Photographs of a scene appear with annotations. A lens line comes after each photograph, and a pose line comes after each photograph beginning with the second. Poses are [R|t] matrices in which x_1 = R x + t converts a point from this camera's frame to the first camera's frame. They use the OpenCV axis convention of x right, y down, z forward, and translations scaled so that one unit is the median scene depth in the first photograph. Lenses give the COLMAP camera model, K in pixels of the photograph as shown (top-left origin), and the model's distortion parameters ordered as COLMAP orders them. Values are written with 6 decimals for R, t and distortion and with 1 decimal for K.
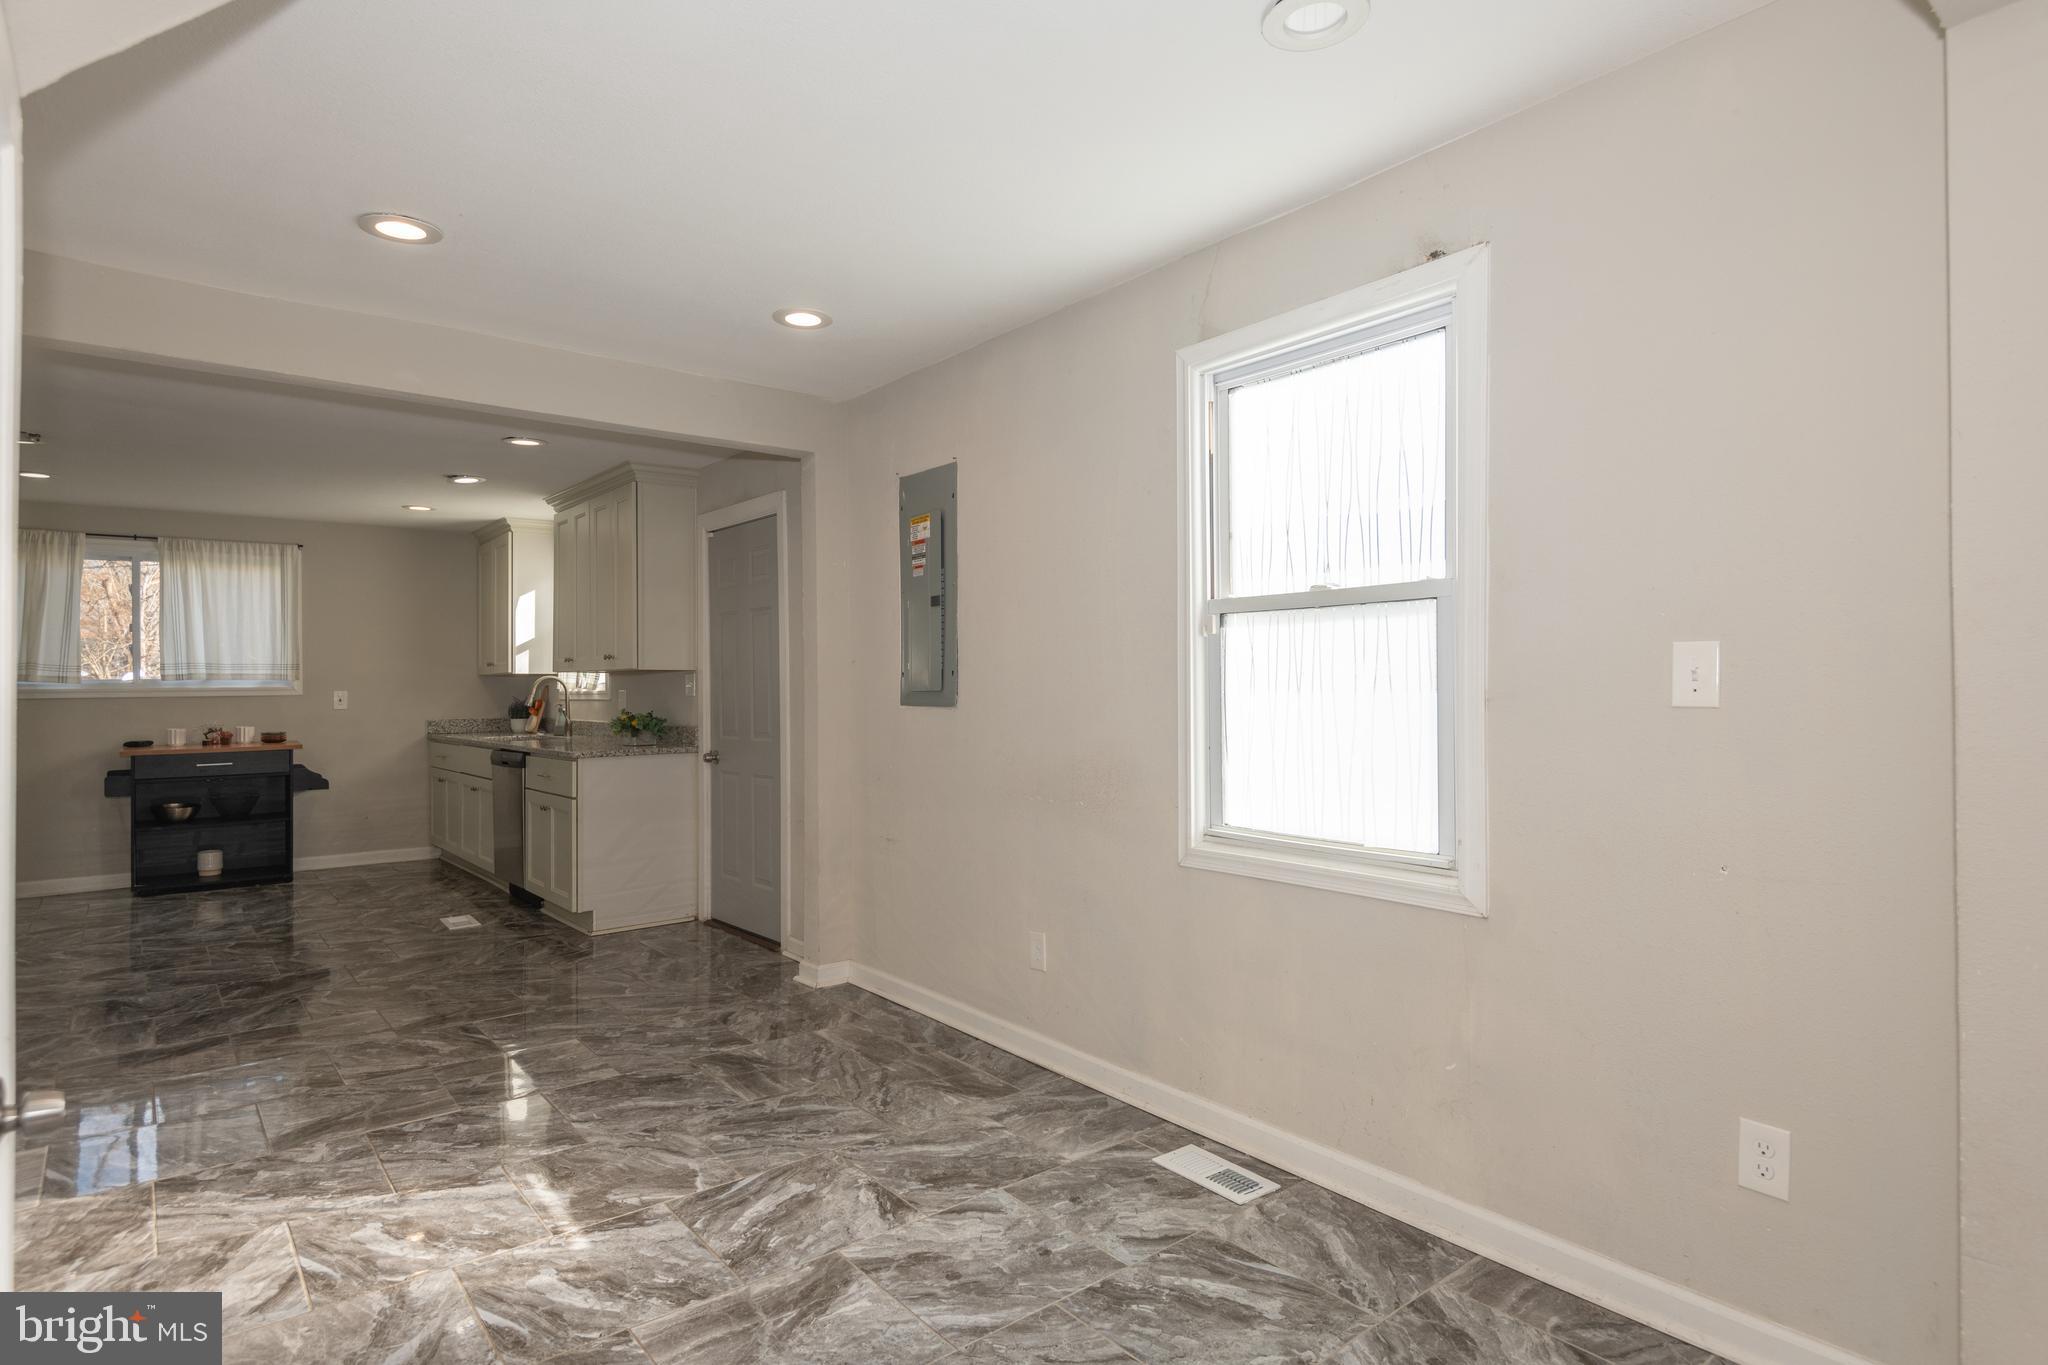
lens RADIAL K [[1081.1, 0, 1024.0], [0, 1081.1, 682.5], [0, 0, 1]] dist [0.033073, -0.000168]
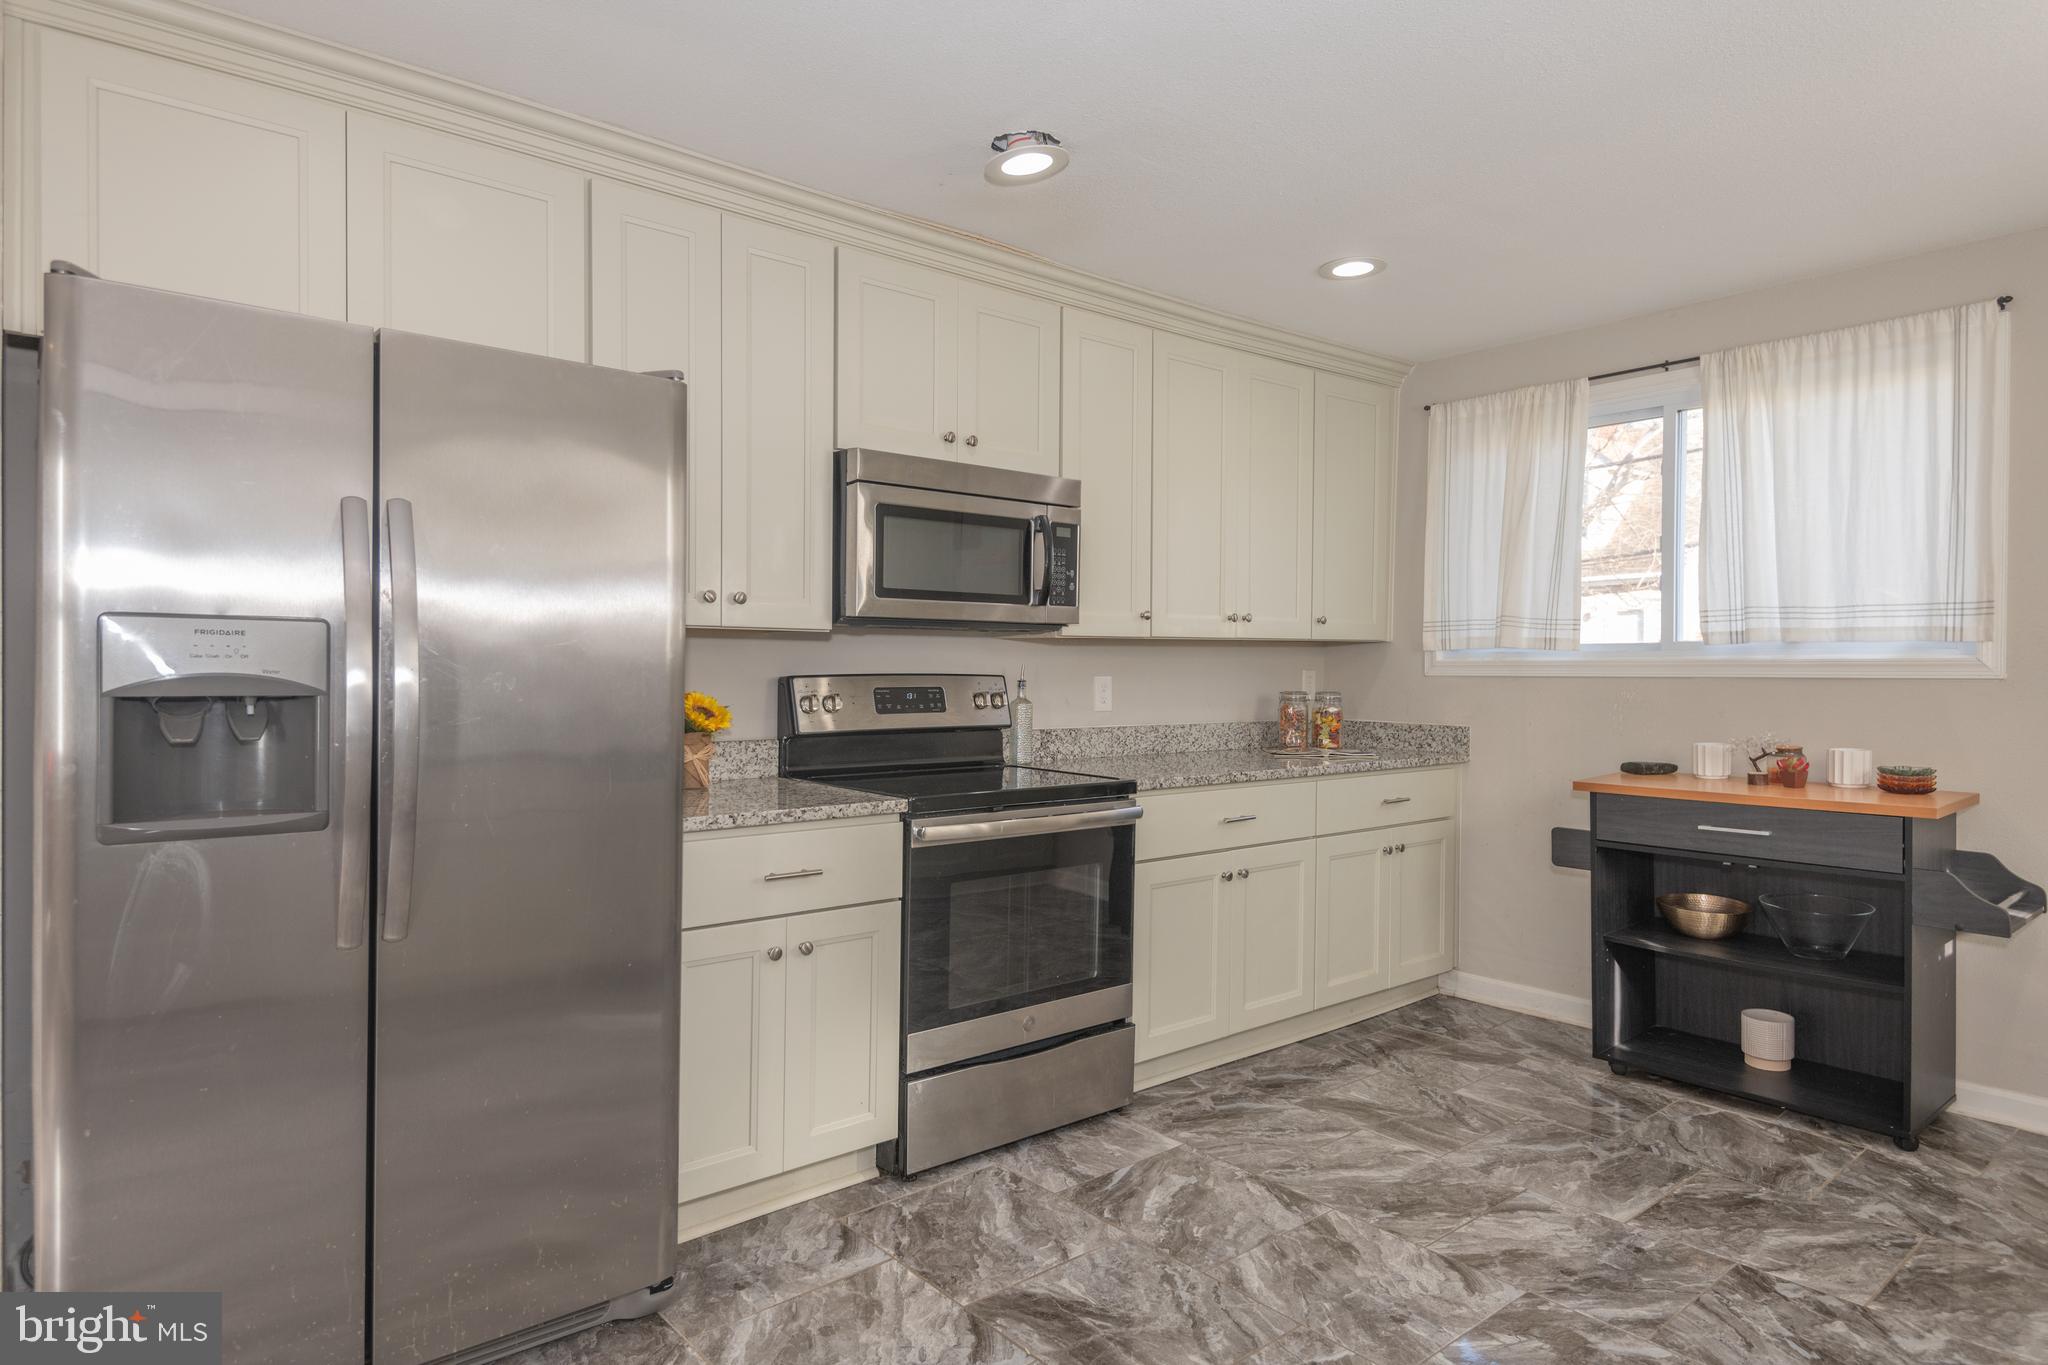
lens RADIAL K [[1176.4, 0, 1024.0], [0, 1176.4, 682.5], [0, 0, 1]] dist [-0.001186, -0.000900]
pose [[0.020504, 0.019361, -0.999602, -0.600604], [-0.000077, 0.999813, 0.019363, 0.011661], [0.999790, -0.000320, 0.020502, 1.583632]]
